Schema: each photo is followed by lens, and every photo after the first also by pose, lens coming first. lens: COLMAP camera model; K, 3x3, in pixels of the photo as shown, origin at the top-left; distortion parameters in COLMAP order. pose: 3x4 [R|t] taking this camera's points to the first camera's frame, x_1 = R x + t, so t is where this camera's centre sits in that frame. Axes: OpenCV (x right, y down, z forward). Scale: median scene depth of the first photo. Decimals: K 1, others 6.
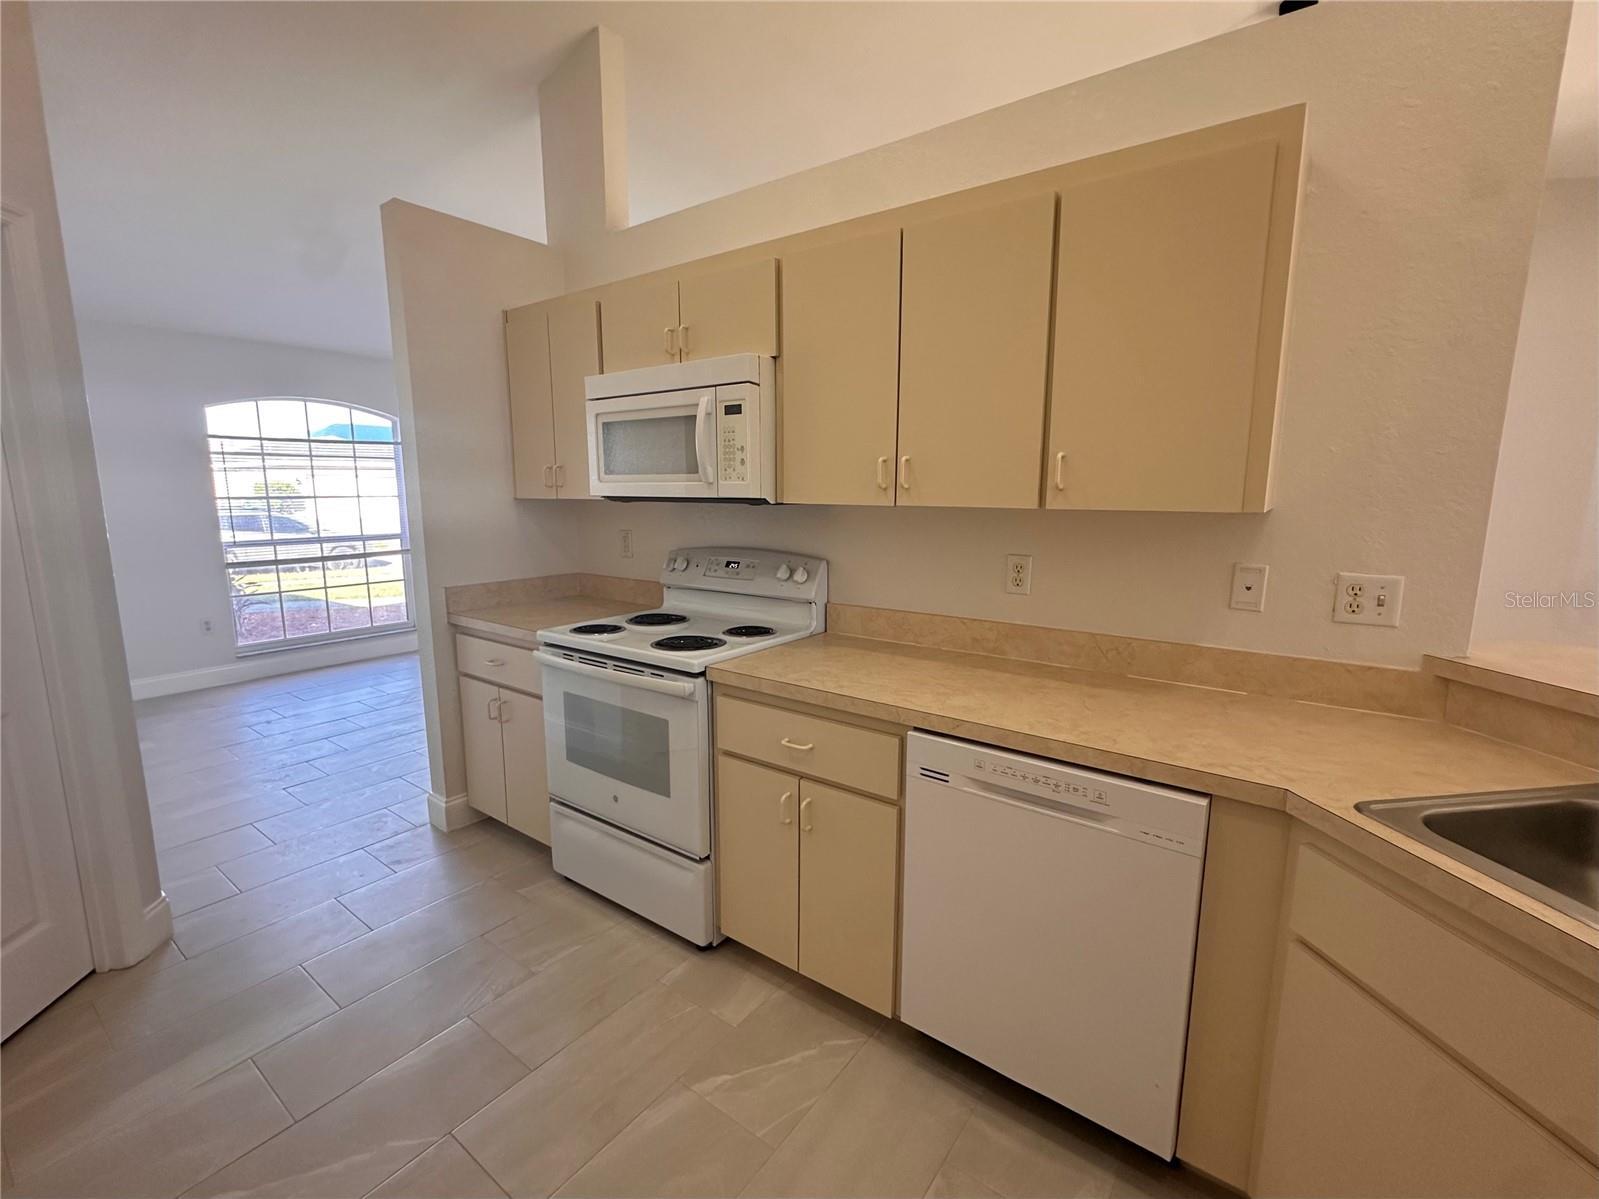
lens RADIAL K [[697.9, 0, 798.1], [0, 697.9, 596.7], [0, 0, 1]] dist [-0.008990, 0.001238]
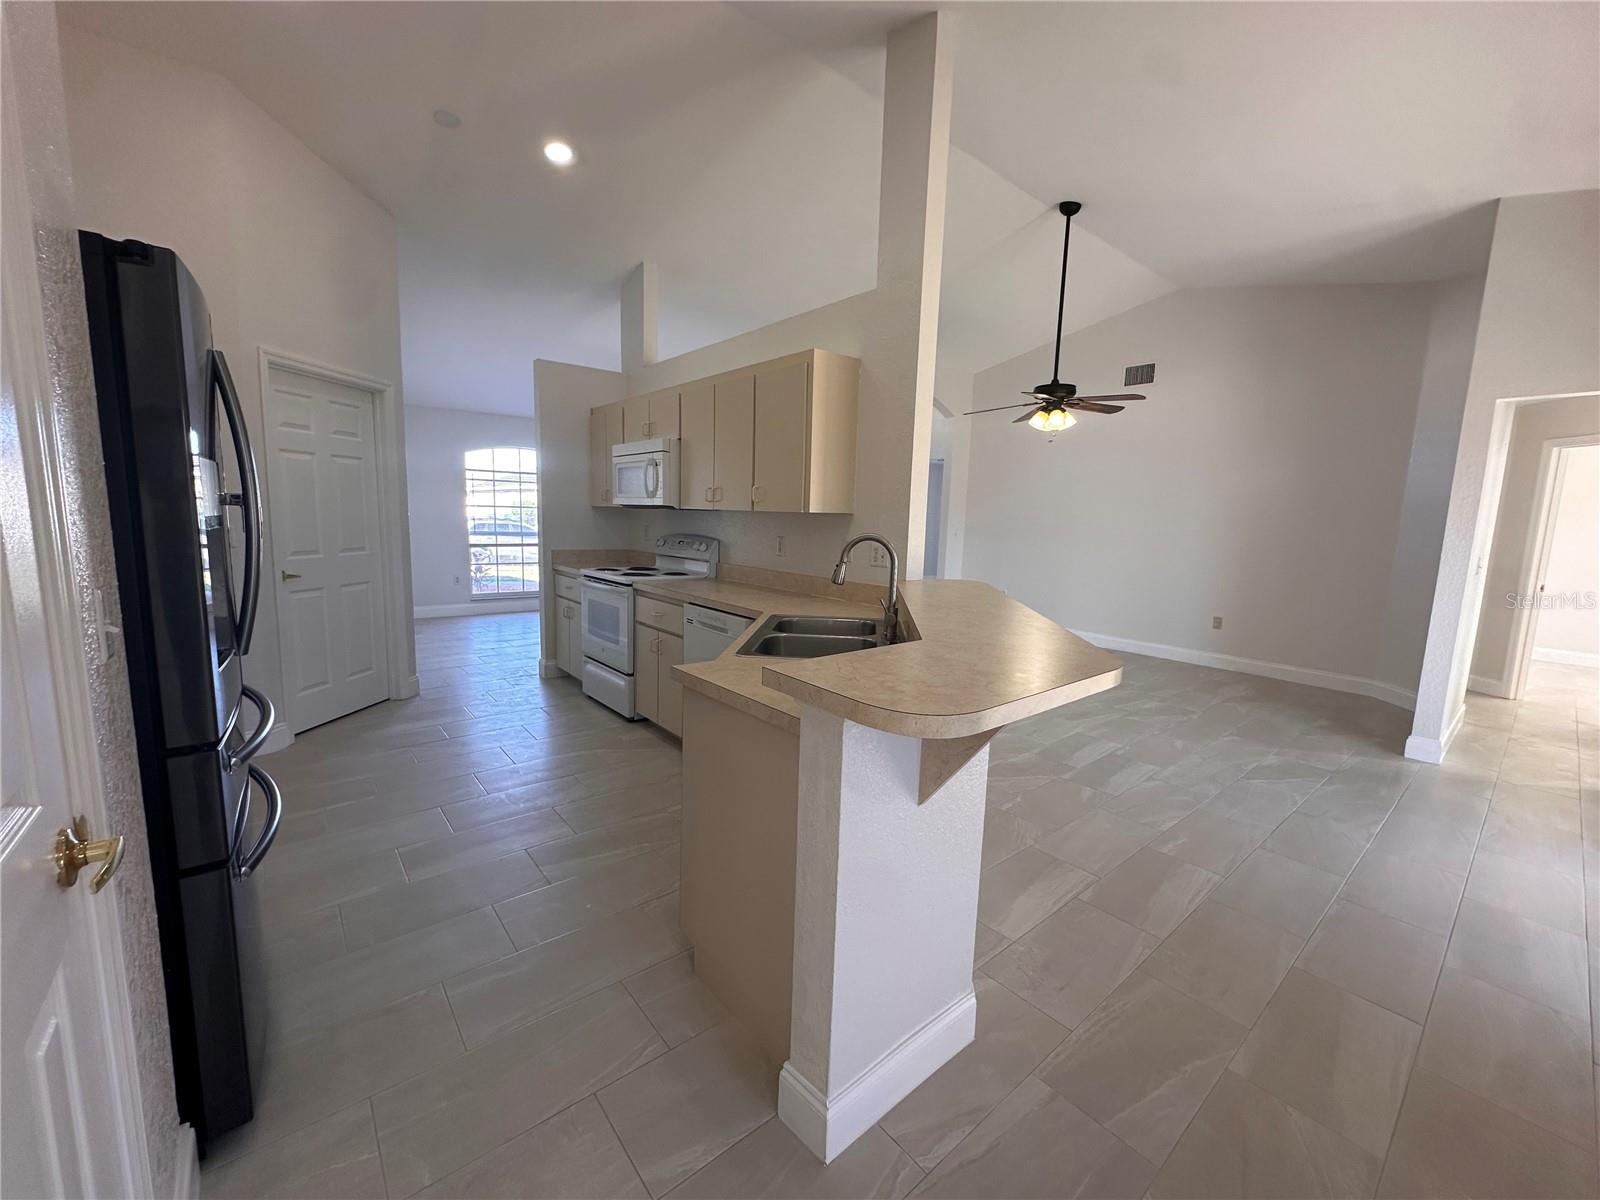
lens RADIAL K [[638.9, 0, 802.2], [0, 638.9, 596.7], [0, 0, 1]] dist [-0.004511, 0.000840]
pose [[0.970252, 0.056997, -0.235293, 0.691152], [-0.063941, 0.997712, -0.021984, 0.127314], [0.233502, 0.036374, 0.971676, -0.655692]]
